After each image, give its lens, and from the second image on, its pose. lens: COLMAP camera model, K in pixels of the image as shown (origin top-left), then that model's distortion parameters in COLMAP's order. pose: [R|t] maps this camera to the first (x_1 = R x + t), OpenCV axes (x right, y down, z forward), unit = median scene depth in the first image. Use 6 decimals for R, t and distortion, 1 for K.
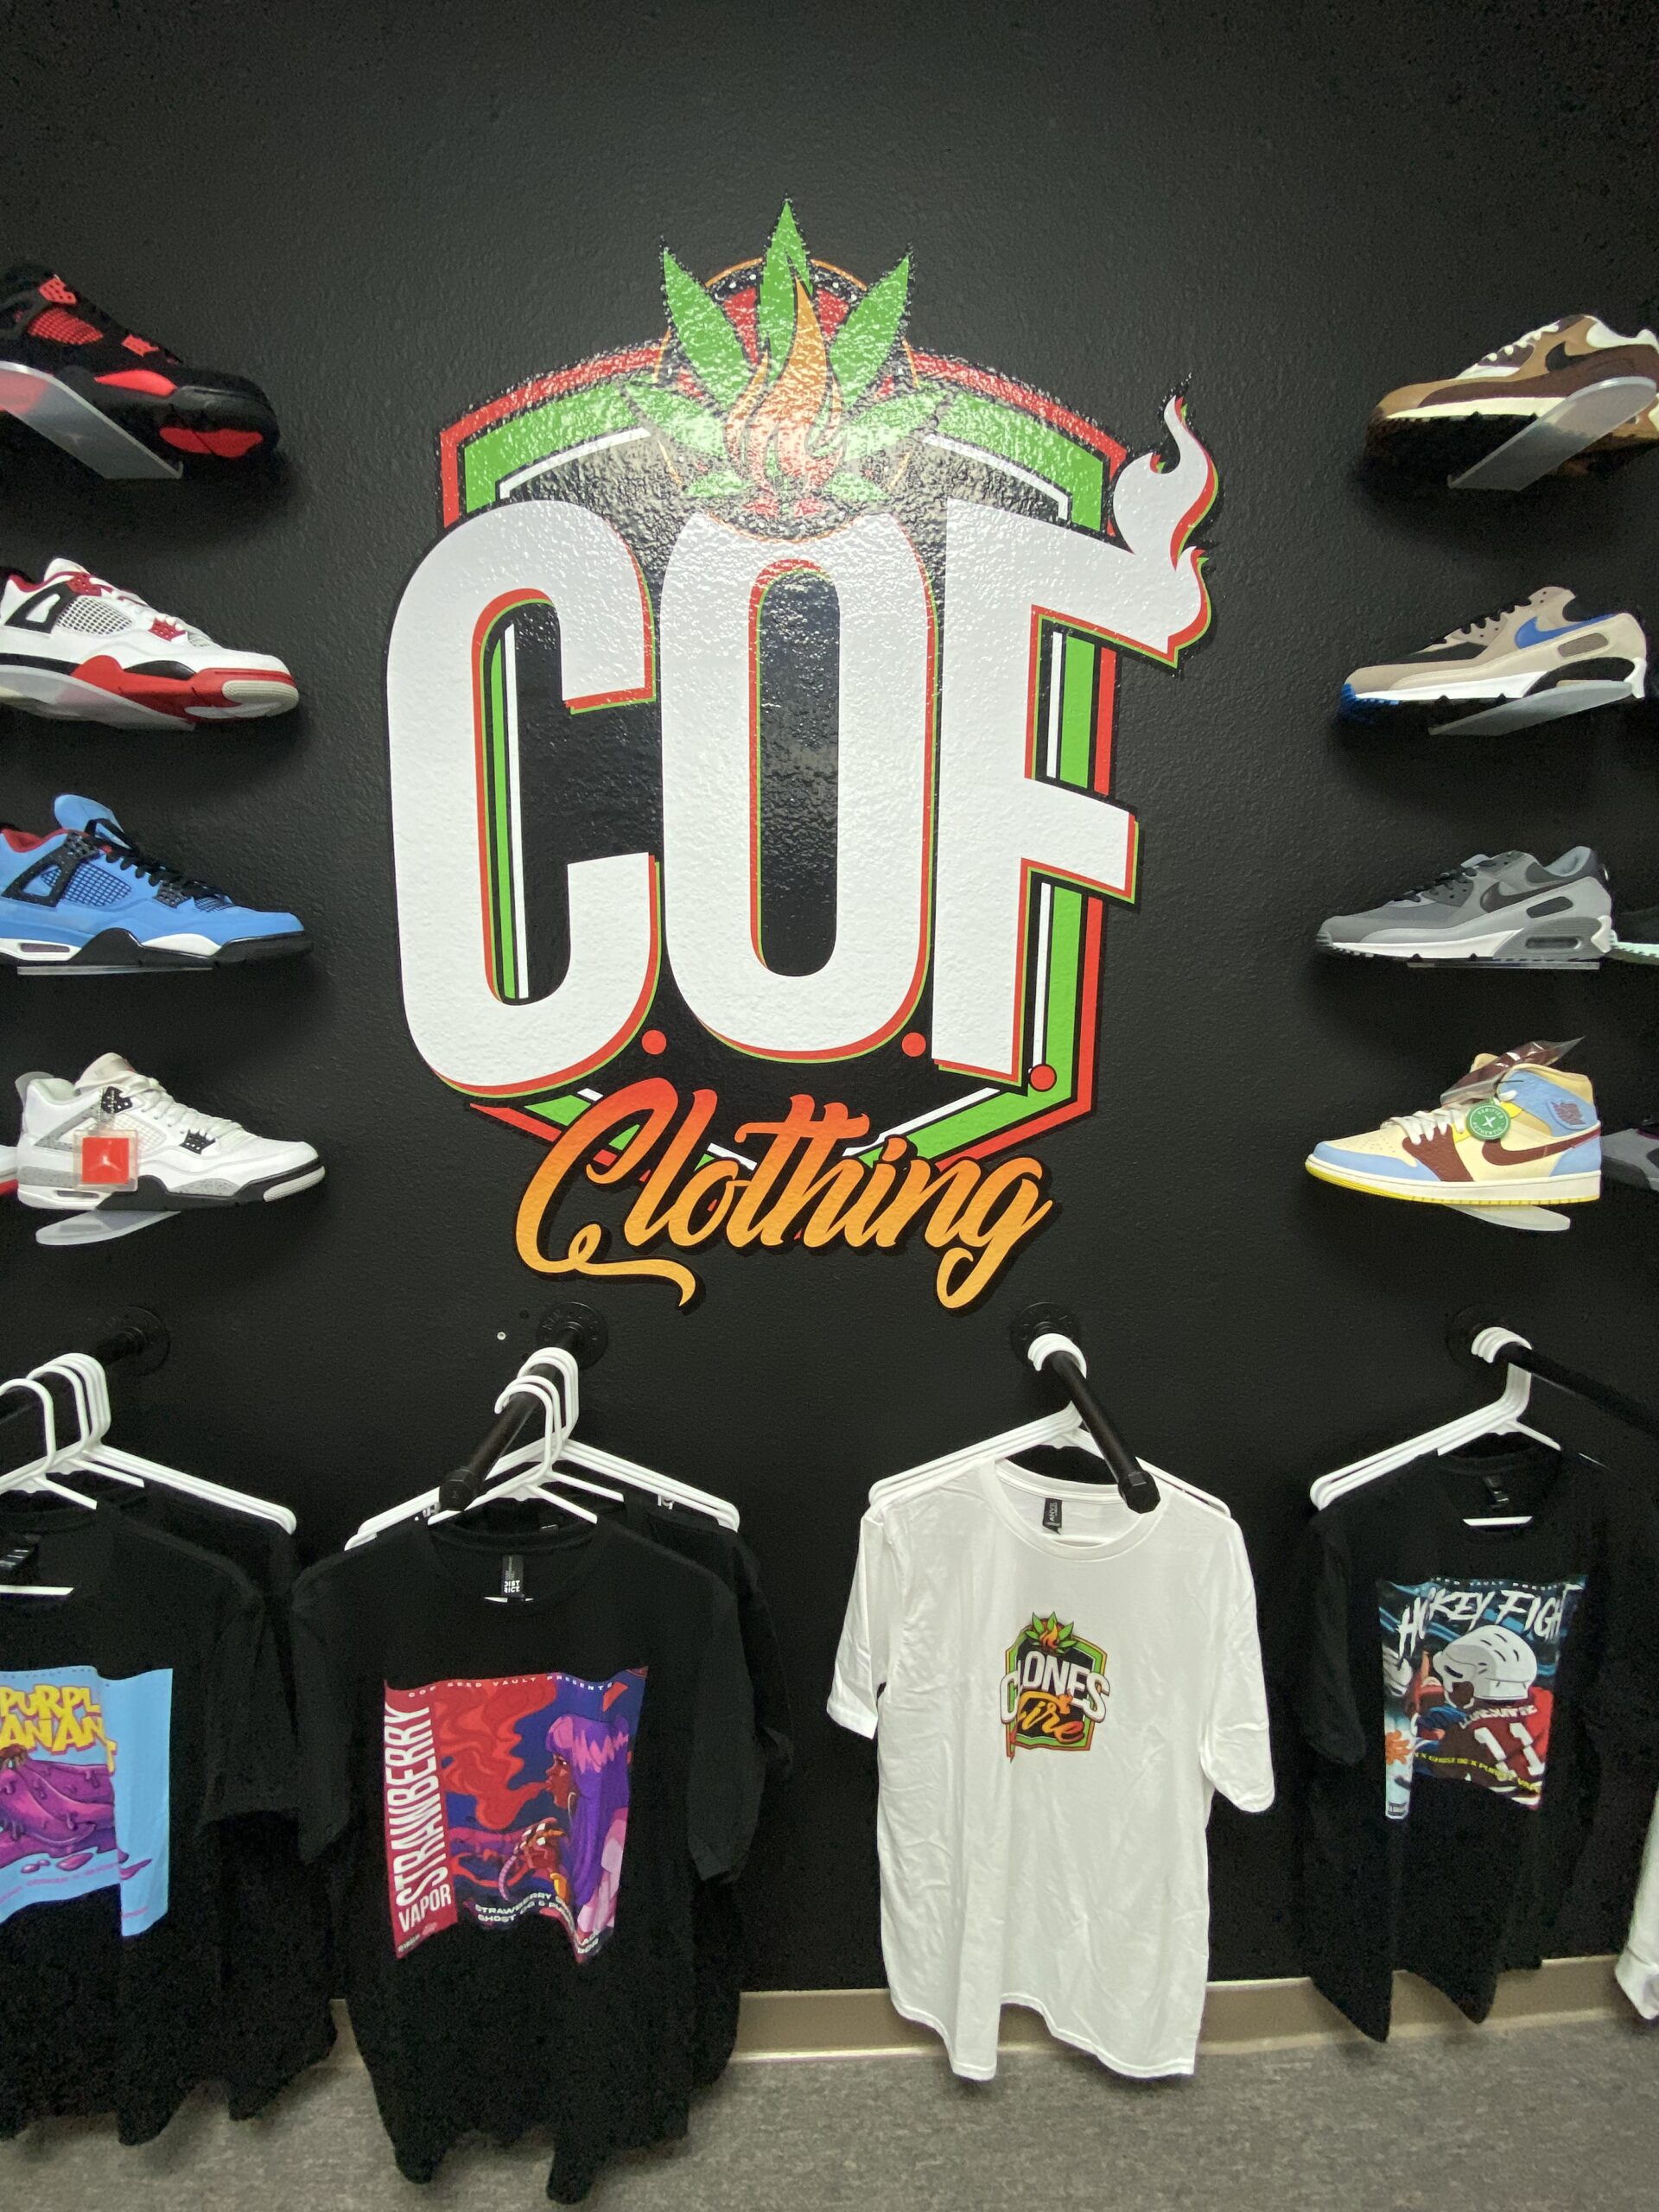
lens RADIAL K [[893.9, 0, 817.8], [0, 893.9, 1084.7], [0, 0, 1]] dist [-0.014728, -0.002672]
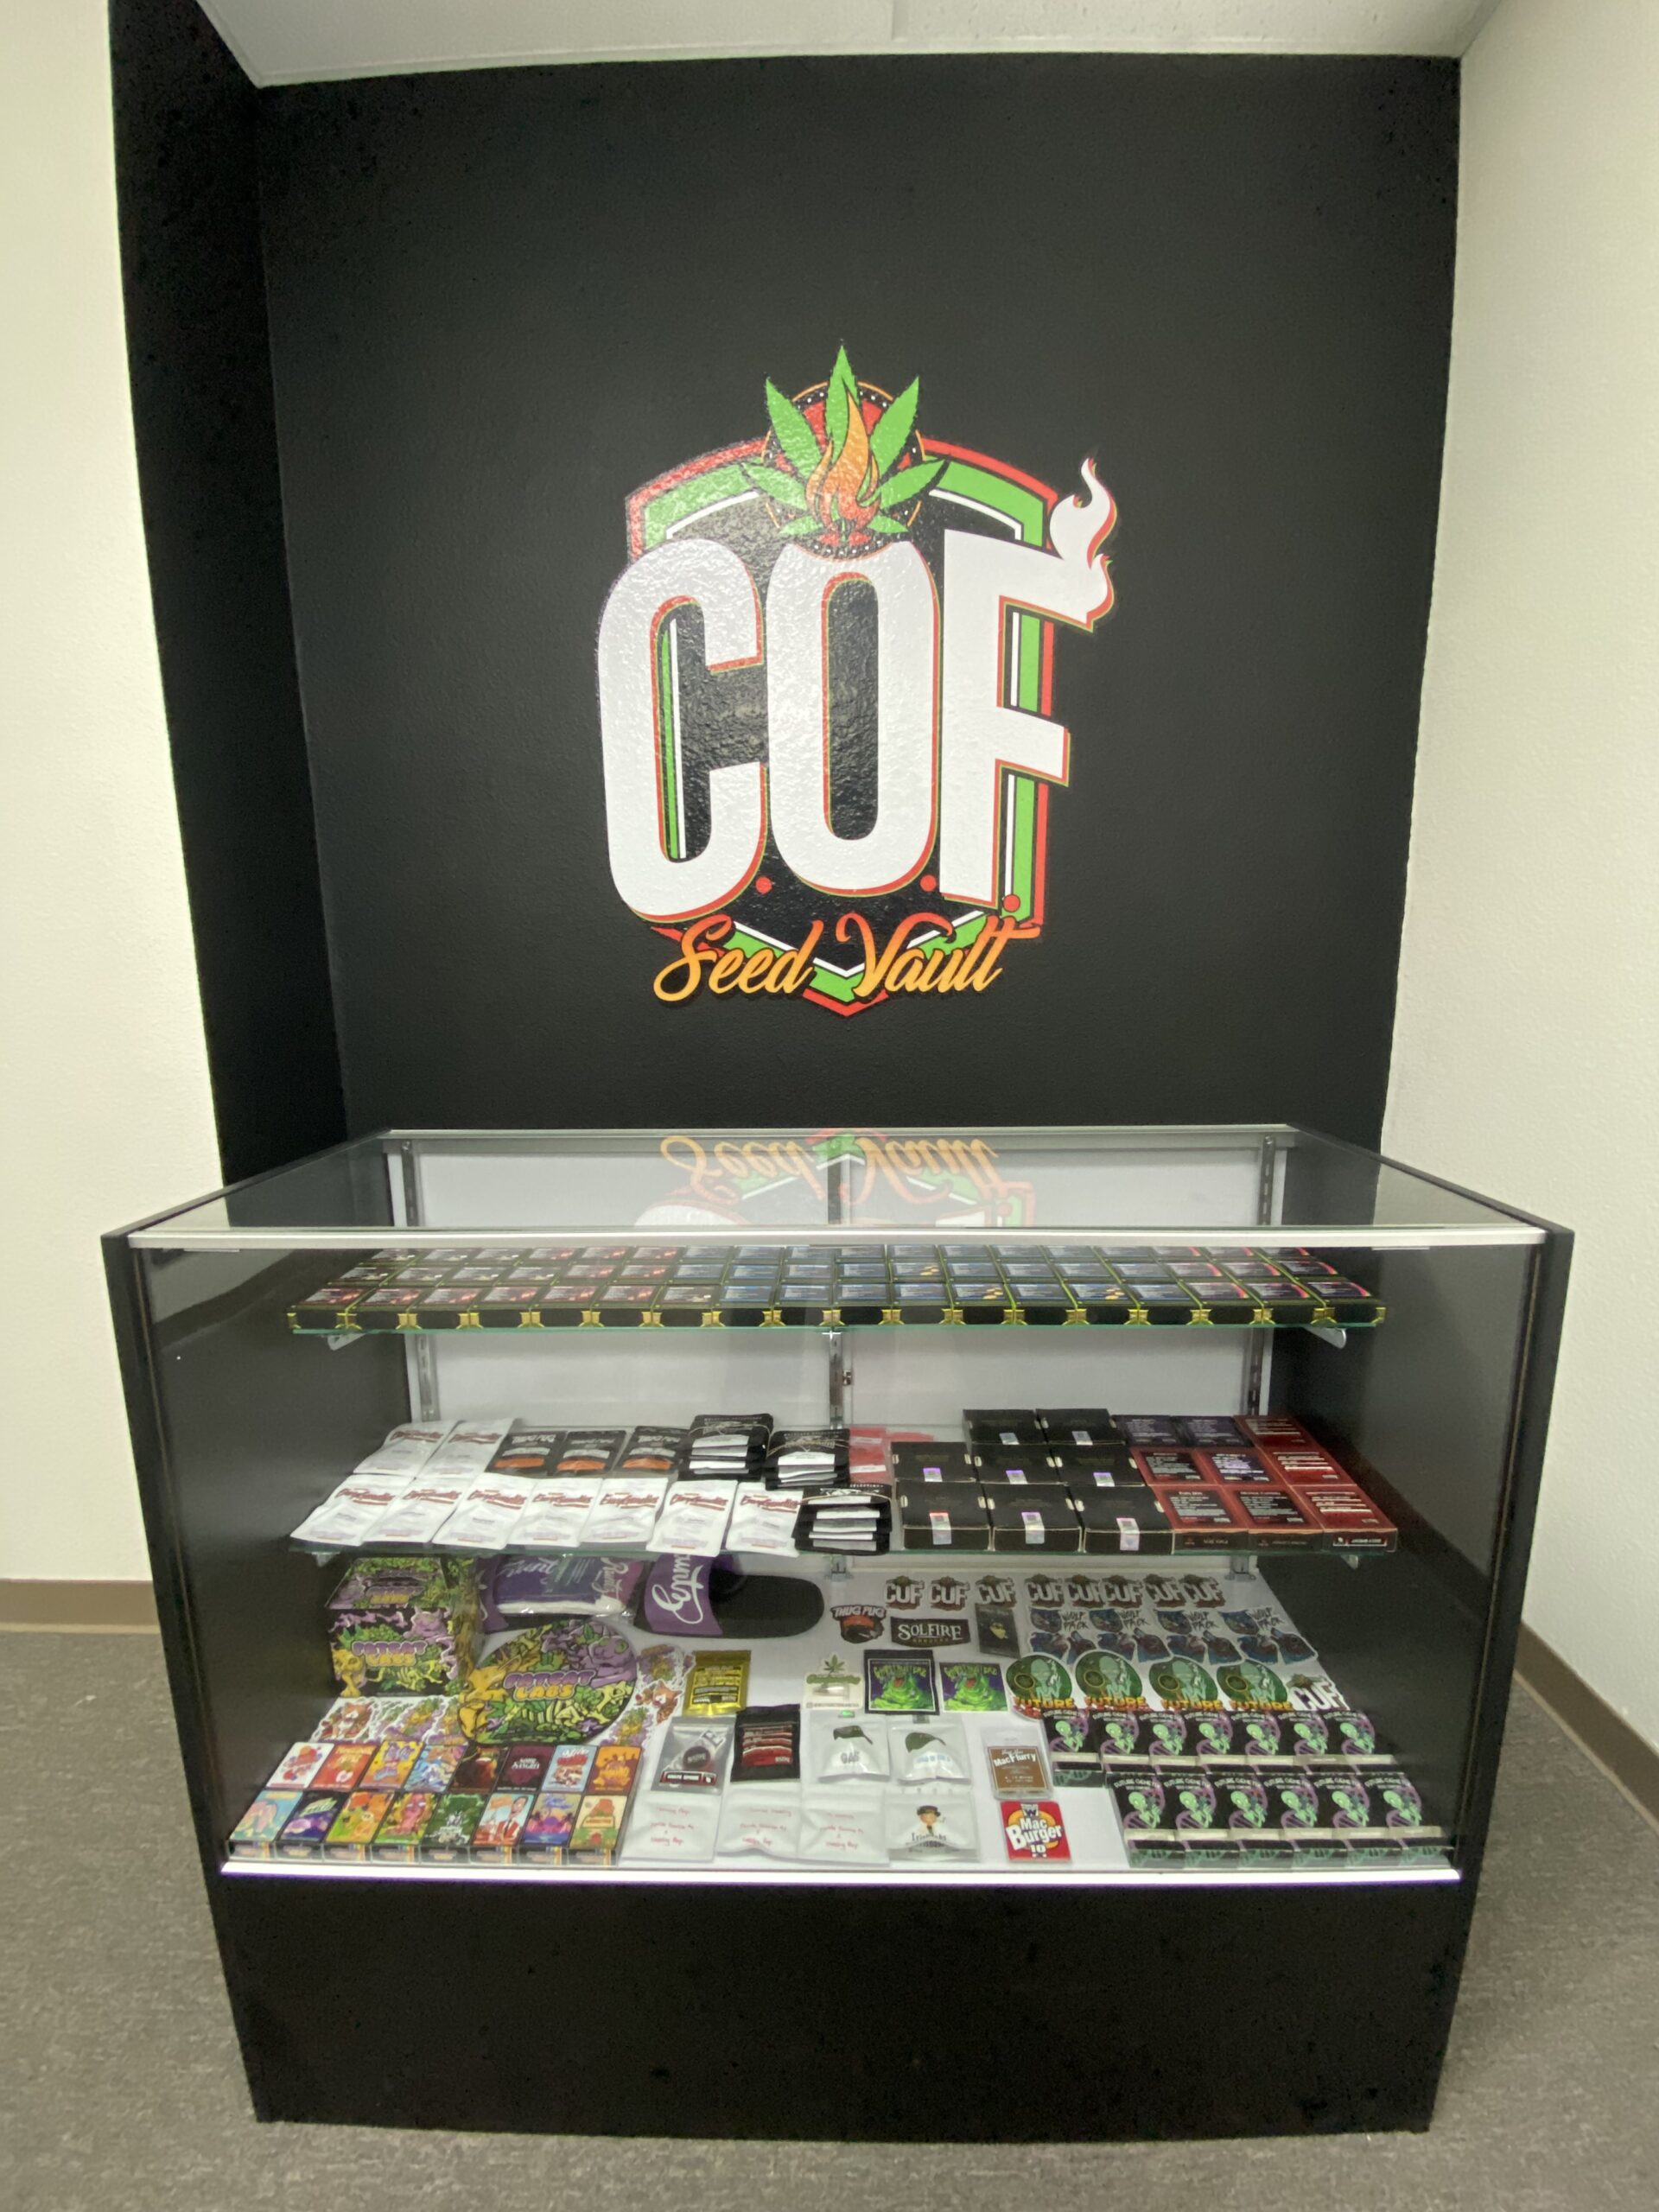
lens RADIAL K [[853.7, 0, 823.9], [0, 853.7, 1135.7], [0, 0, 1]] dist [-0.020010, -0.000221]
pose [[0.999045, -0.011844, -0.042053, -0.019073], [0.013212, 0.999388, 0.032391, 0.359856], [0.041643, -0.032915, 0.998590, -0.534855]]
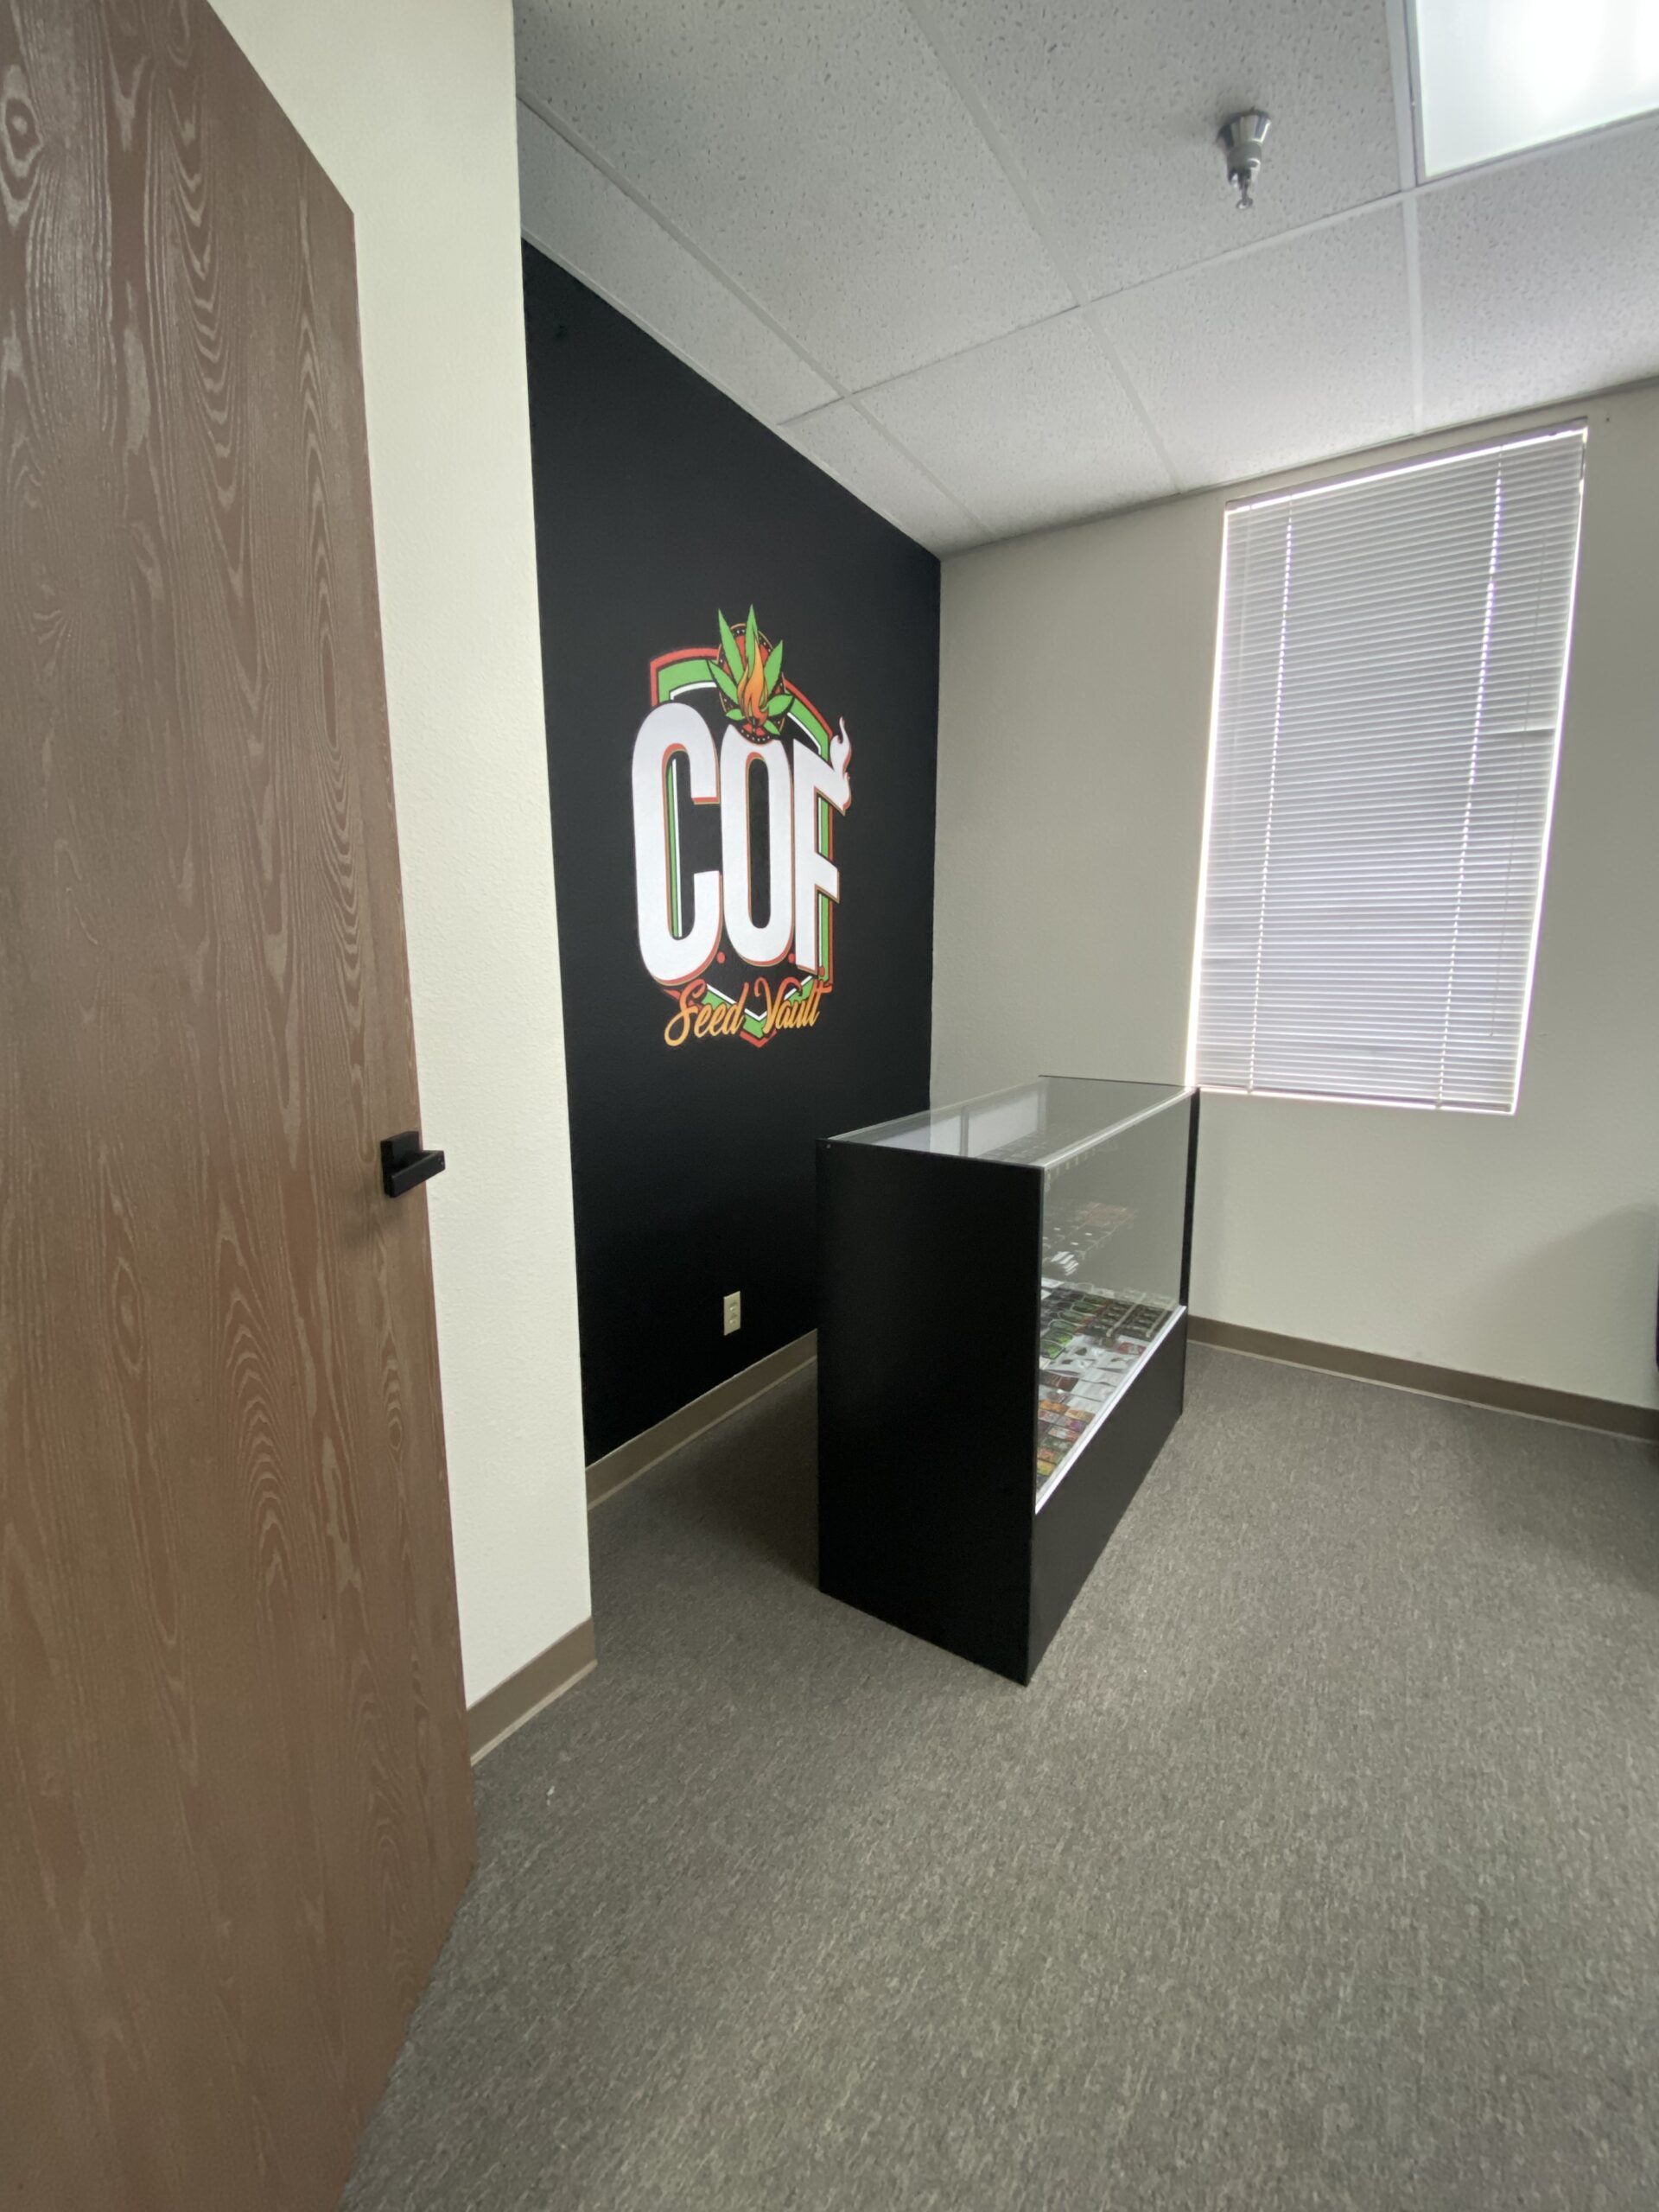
lens RADIAL K [[893.9, 0, 834.7], [0, 893.9, 1107.4], [0, 0, 1]] dist [-0.014728, -0.002672]
pose [[0.563235, -0.143363, 0.813765, -1.915647], [0.121302, 0.988510, 0.090192, 0.155220], [-0.817344, 0.047912, 0.574154, -0.479843]]
